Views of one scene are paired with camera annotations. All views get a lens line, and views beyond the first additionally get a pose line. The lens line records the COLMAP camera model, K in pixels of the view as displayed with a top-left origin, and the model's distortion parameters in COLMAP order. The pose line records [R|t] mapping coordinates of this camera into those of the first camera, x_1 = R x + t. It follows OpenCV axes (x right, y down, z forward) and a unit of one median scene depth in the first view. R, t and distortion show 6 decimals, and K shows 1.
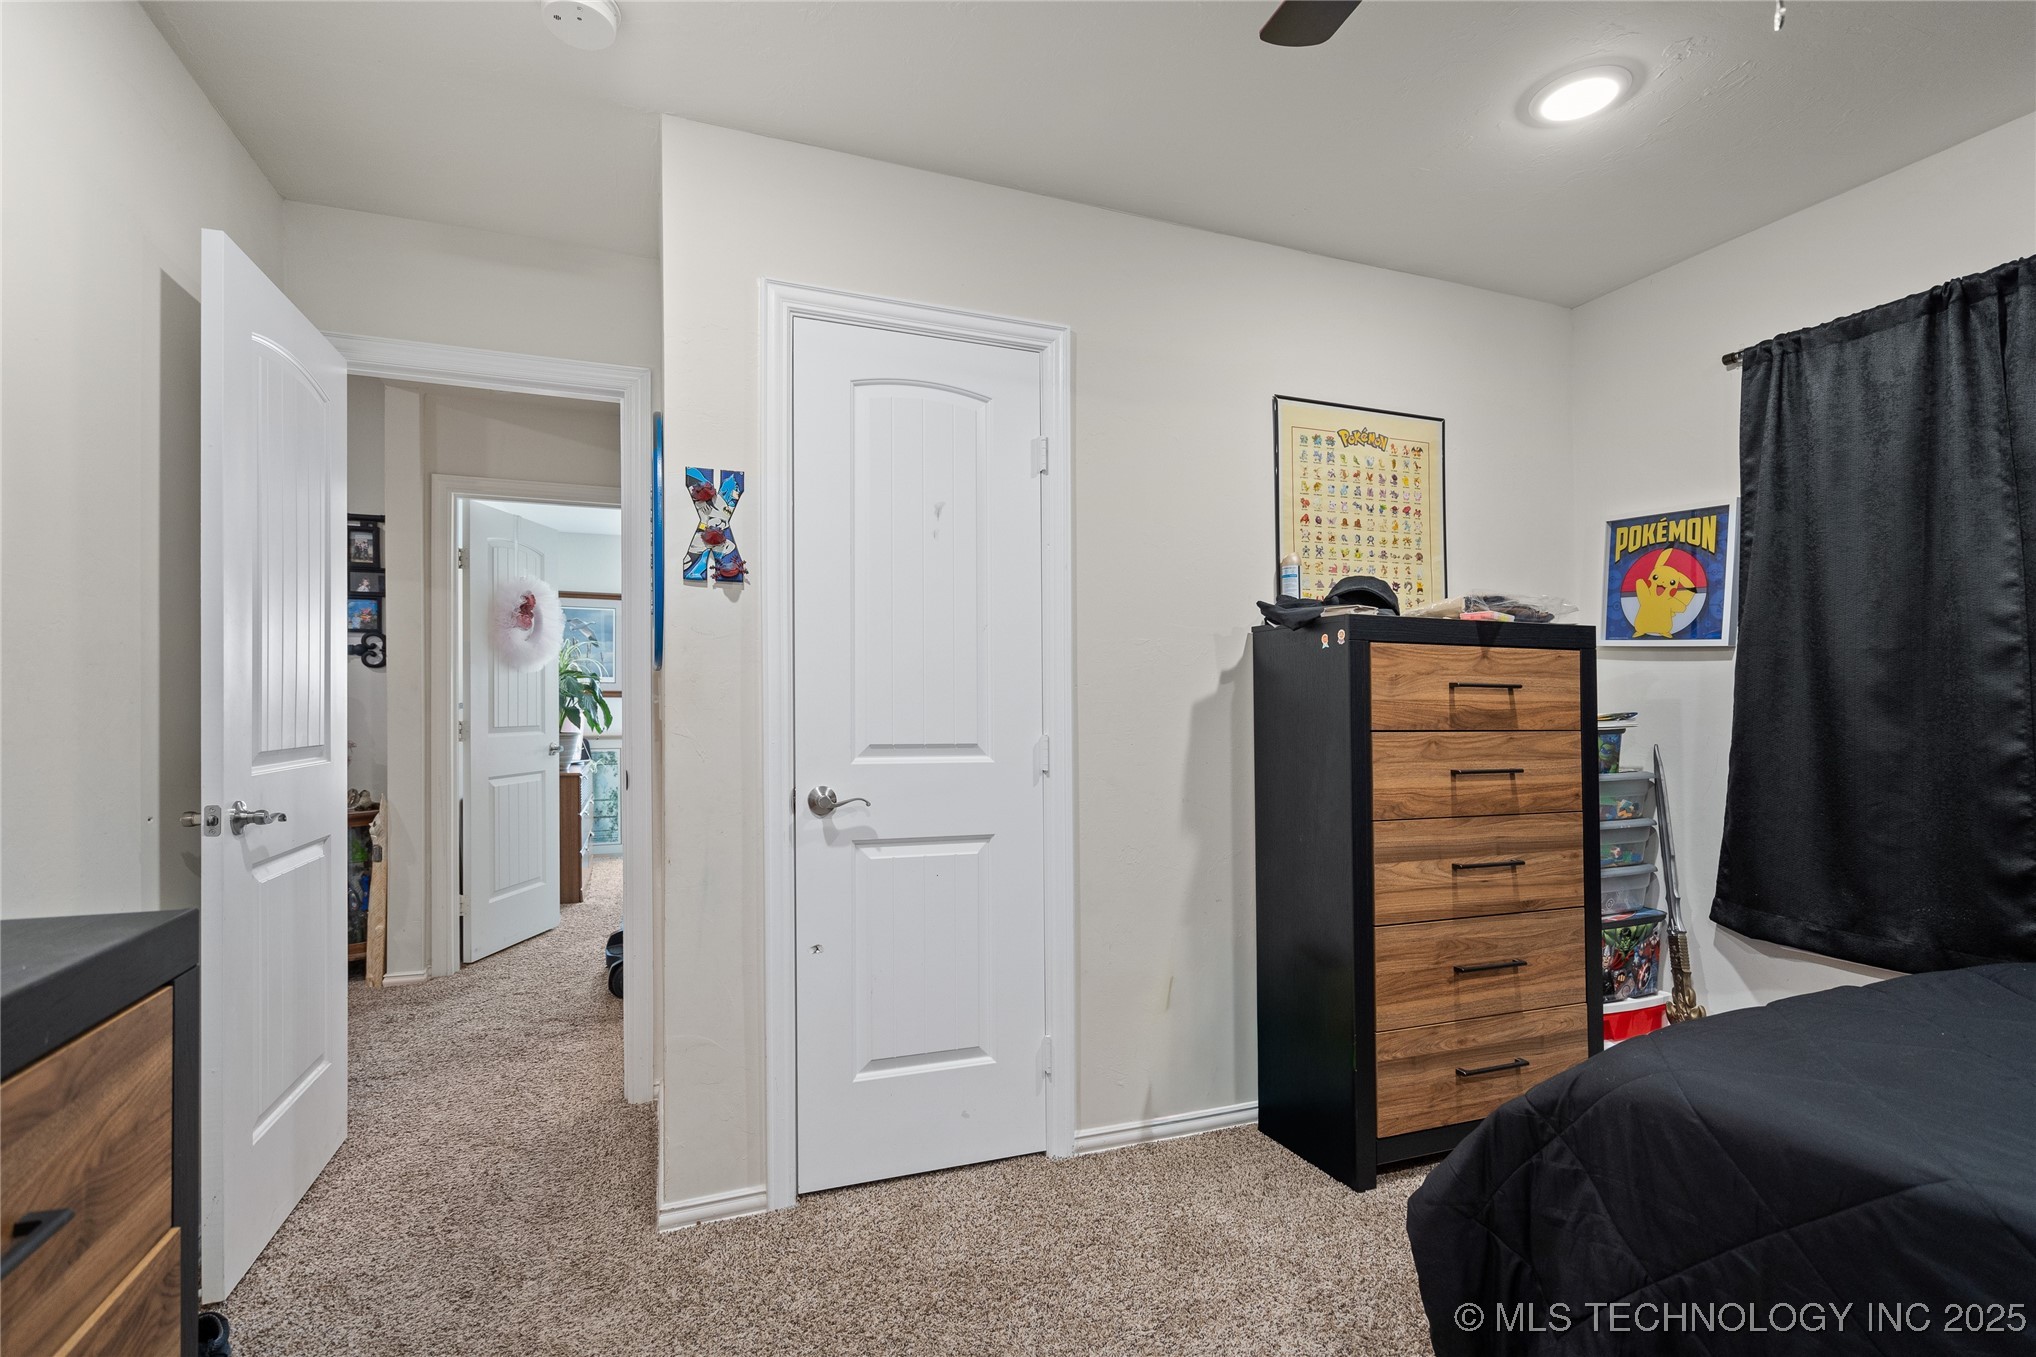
lens RADIAL K [[950.6, 0, 1018.0], [0, 950.6, 694.1], [0, 0, 1]] dist [-0.001984, 0.001701]
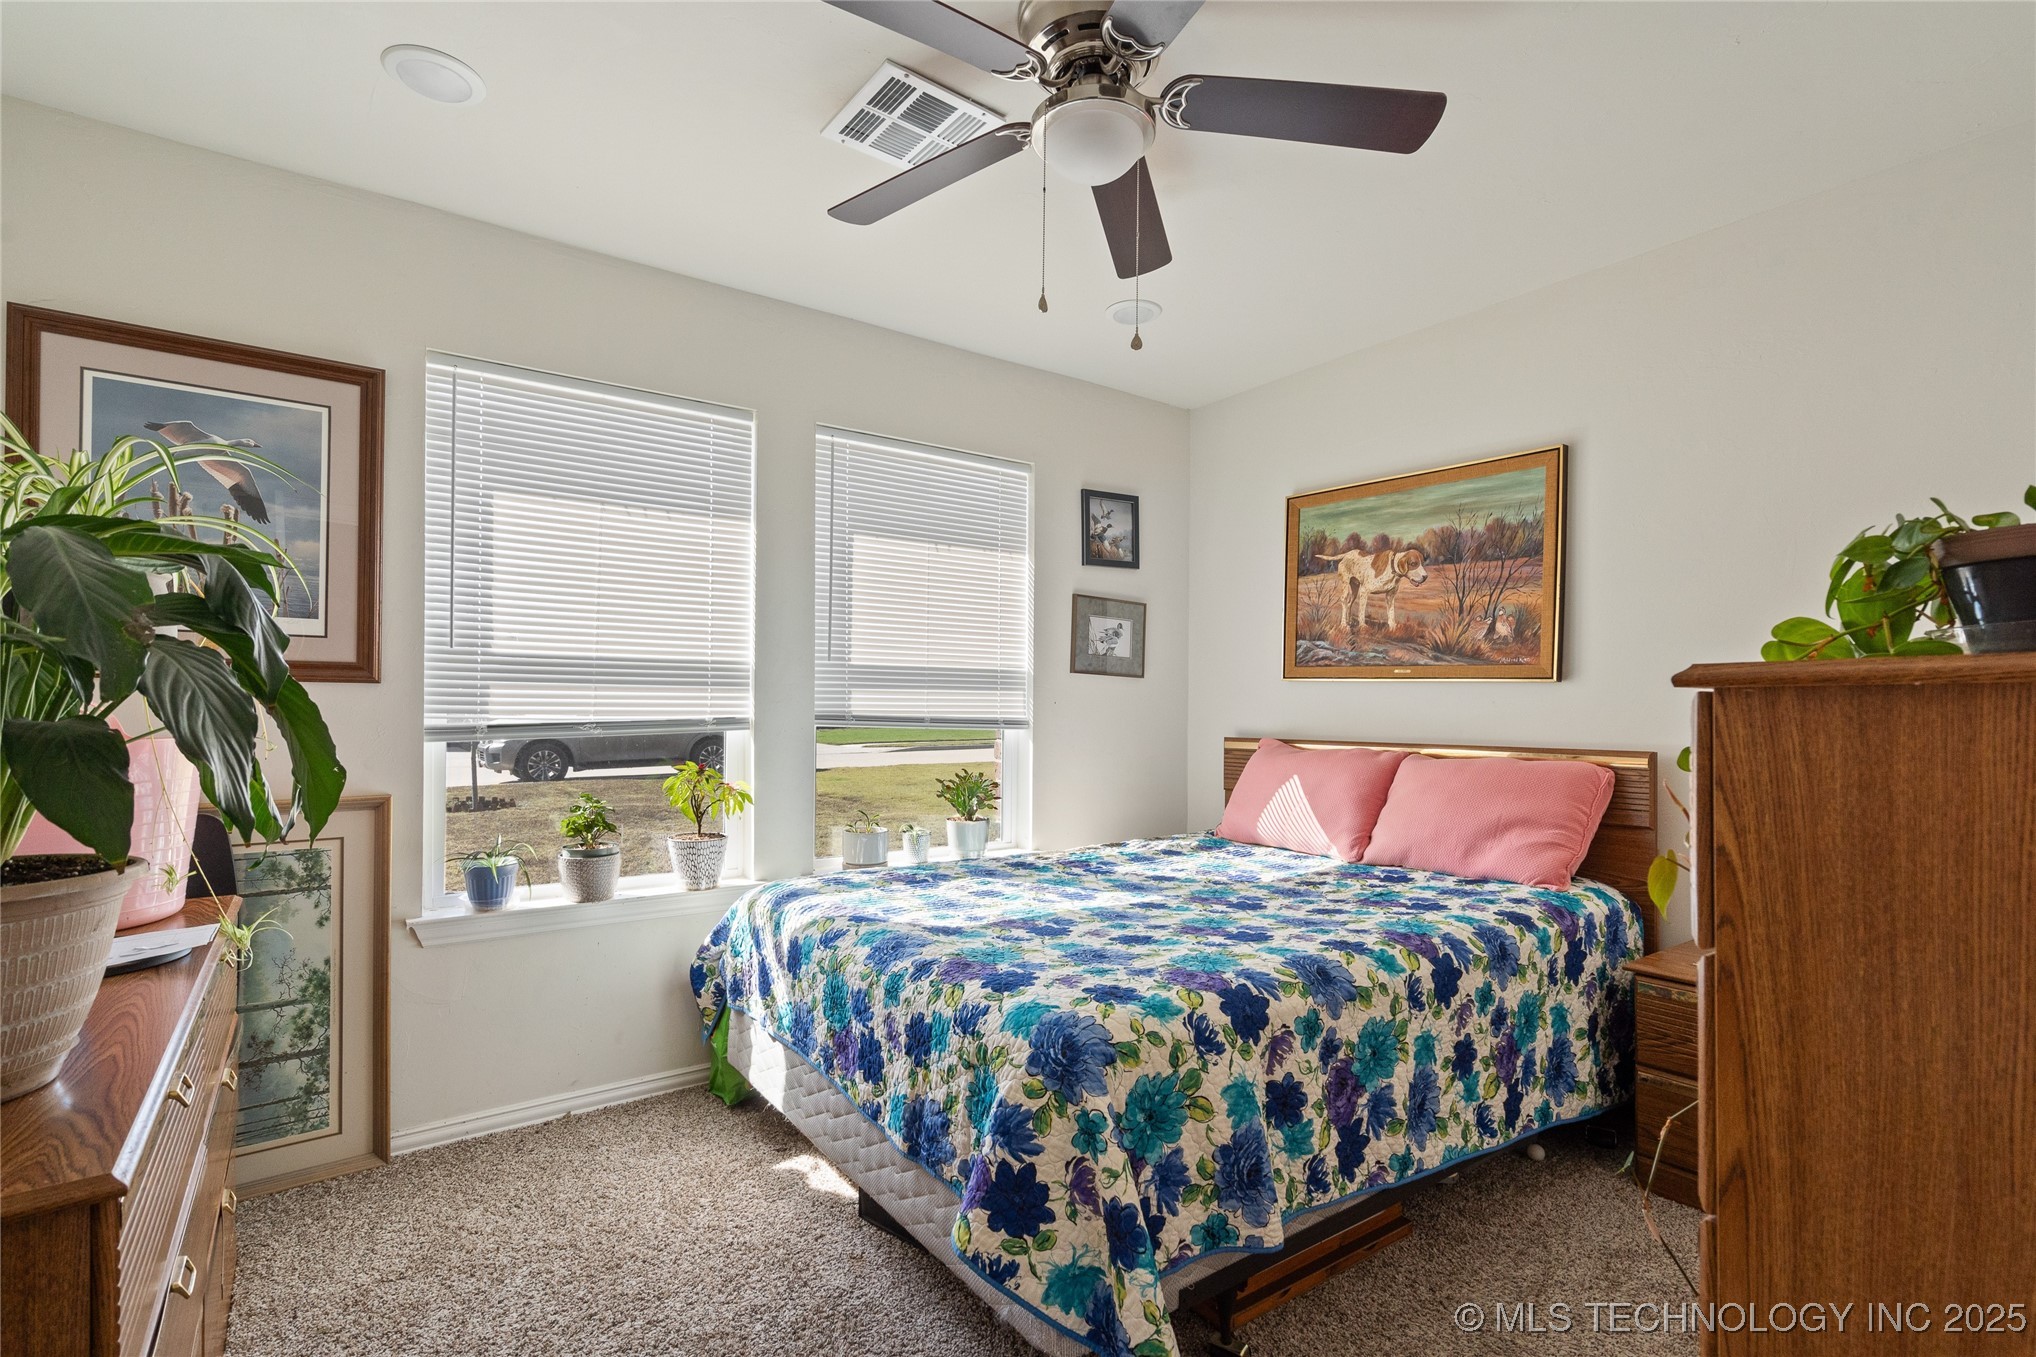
lens RADIAL K [[950.6, 0, 1015.3], [0, 950.6, 693.4], [0, 0, 1]] dist [-0.001984, 0.001701]
pose [[0.968302, 0.012871, 0.249450, -0.279428], [-0.012276, 0.999917, -0.003940, 0.005749], [-0.249480, 0.000753, 0.968380, 0.633824]]
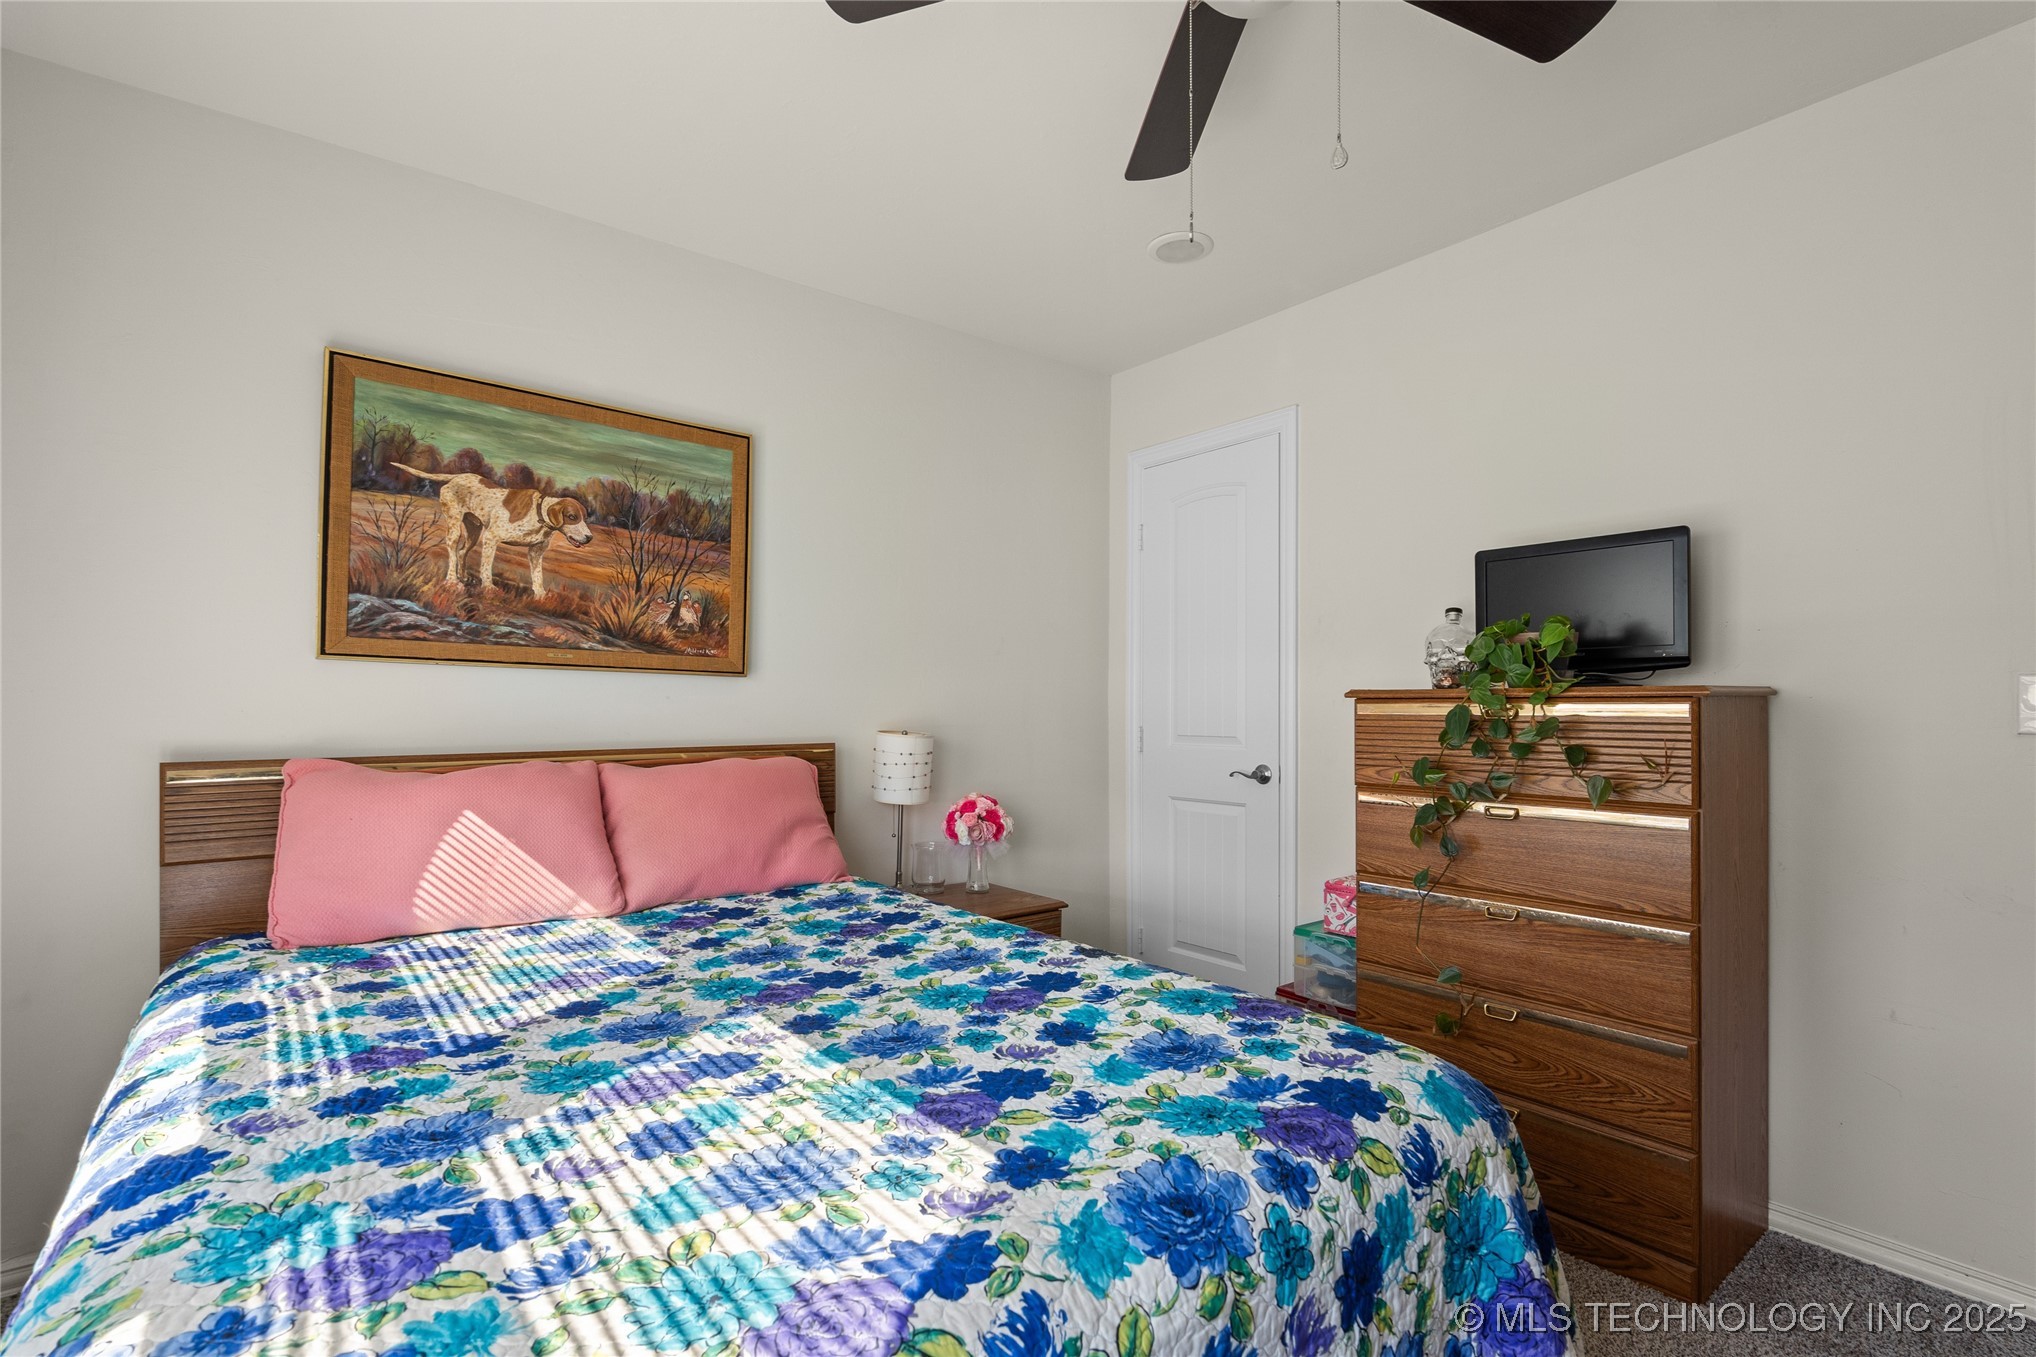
lens RADIAL K [[950.6, 0, 1021.0], [0, 950.6, 693.7], [0, 0, 1]] dist [-0.001984, 0.001701]
pose [[-0.296886, 0.015991, 0.954779, -0.363932], [-0.010252, 0.999749, -0.019932, 0.009956], [-0.954858, -0.015706, -0.296647, 0.971101]]
